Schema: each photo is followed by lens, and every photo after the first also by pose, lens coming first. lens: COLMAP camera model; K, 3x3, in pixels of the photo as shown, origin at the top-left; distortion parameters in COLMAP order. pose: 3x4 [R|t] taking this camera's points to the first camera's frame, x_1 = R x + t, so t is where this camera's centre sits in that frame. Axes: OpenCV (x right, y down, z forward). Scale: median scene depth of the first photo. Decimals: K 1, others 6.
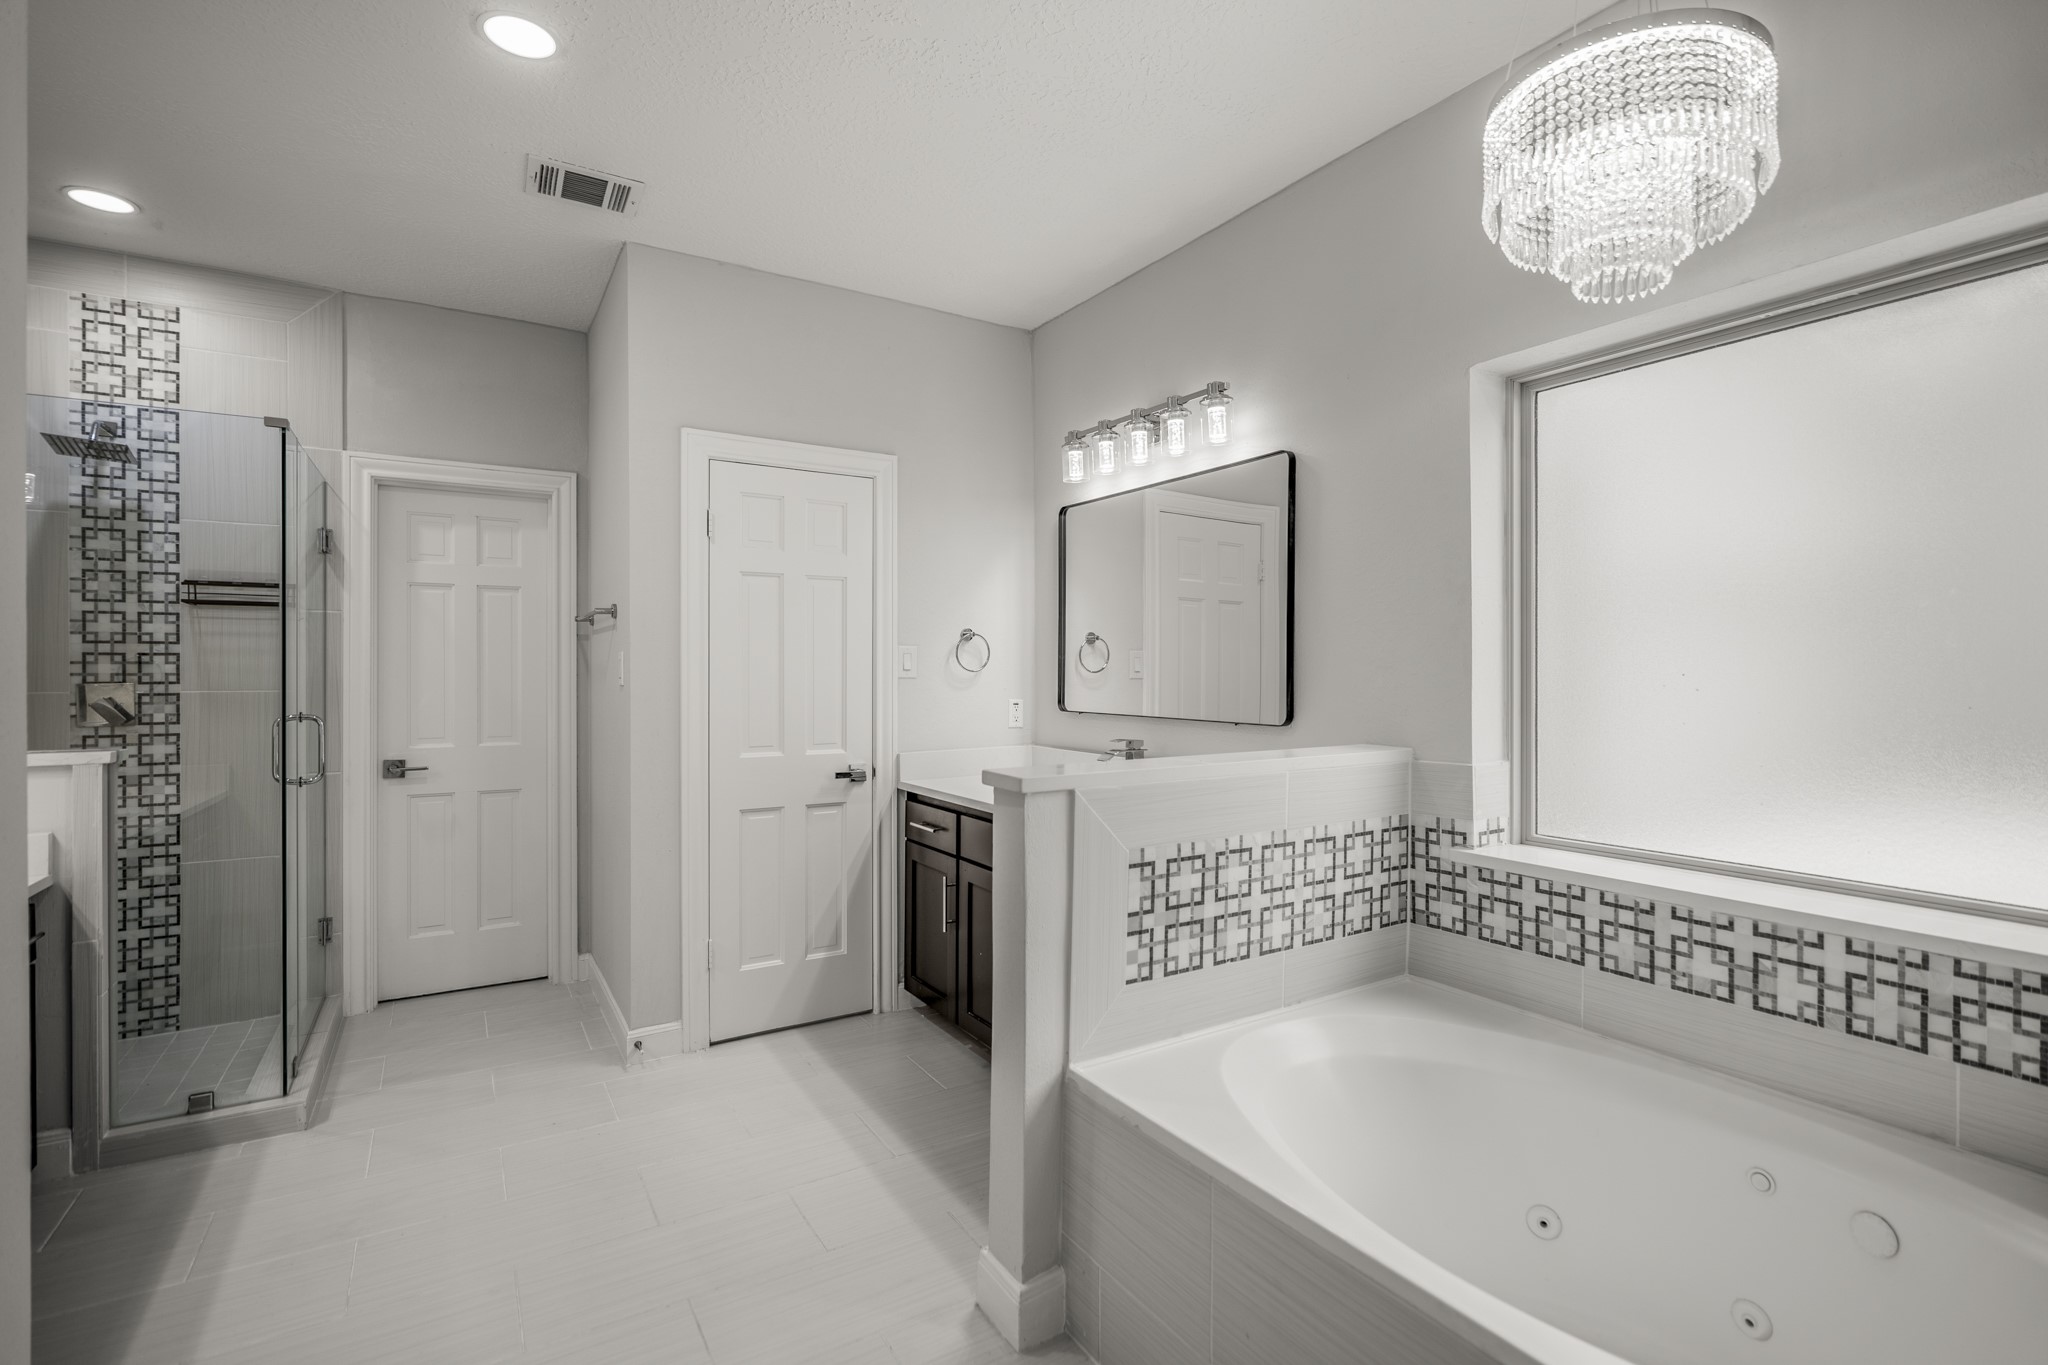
lens RADIAL K [[961.8, 0, 1018.1], [0, 961.8, 687.6], [0, 0, 1]] dist [-0.011148, 0.001653]
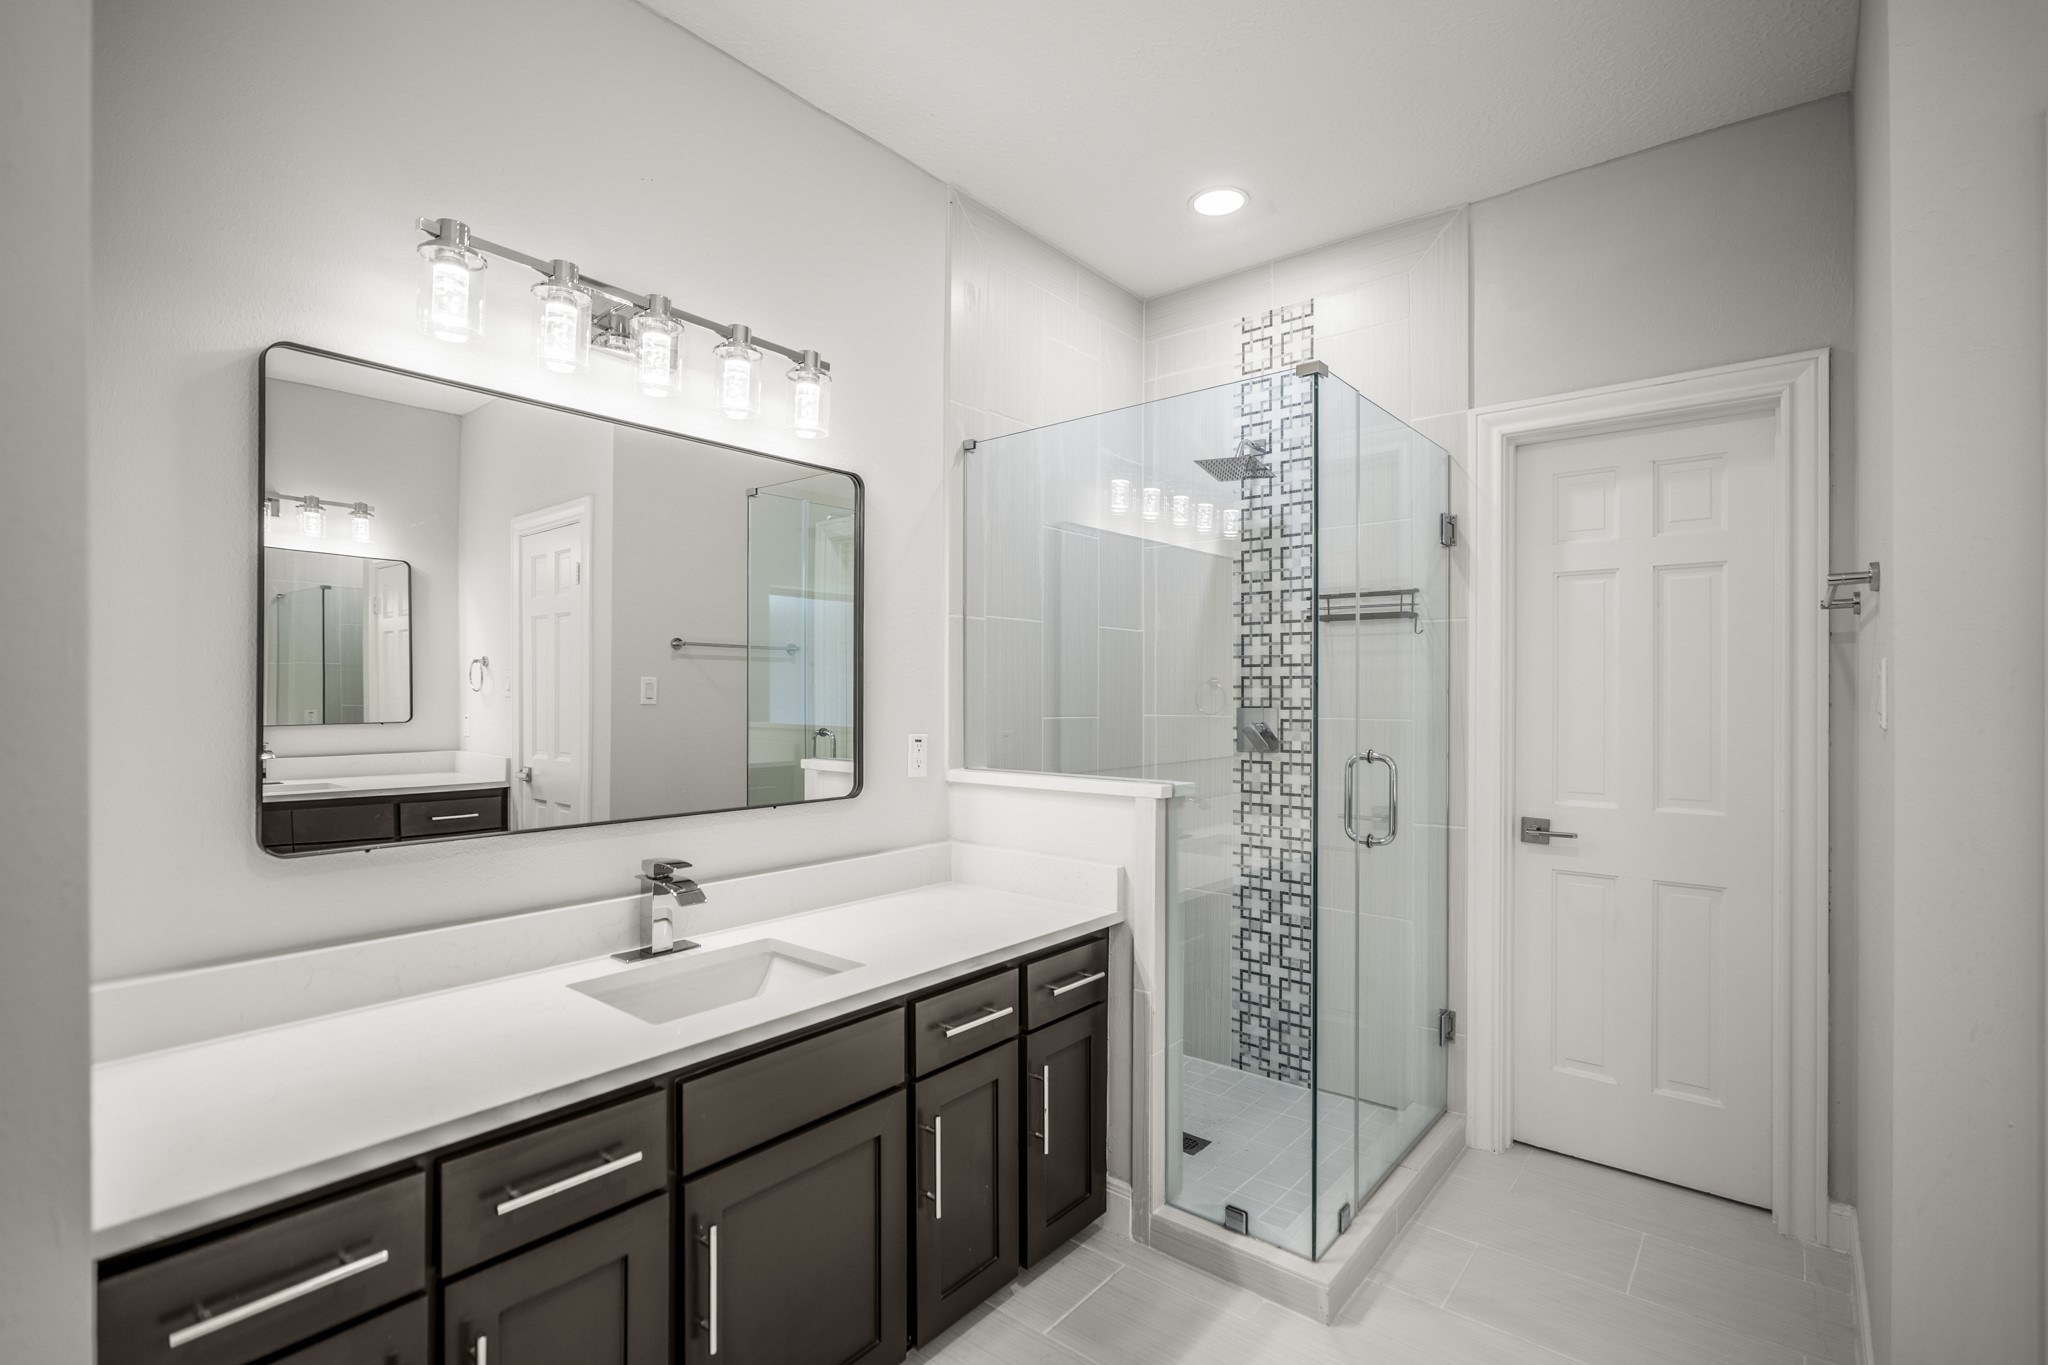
lens RADIAL K [[961.8, 0, 1018.1], [0, 961.8, 687.6], [0, 0, 1]] dist [-0.011148, 0.001653]
pose [[0.343884, -0.003518, -0.939005, -0.113785], [-0.018228, 0.999780, -0.010421, -0.010281], [0.938835, 0.020699, 0.343744, 0.423679]]
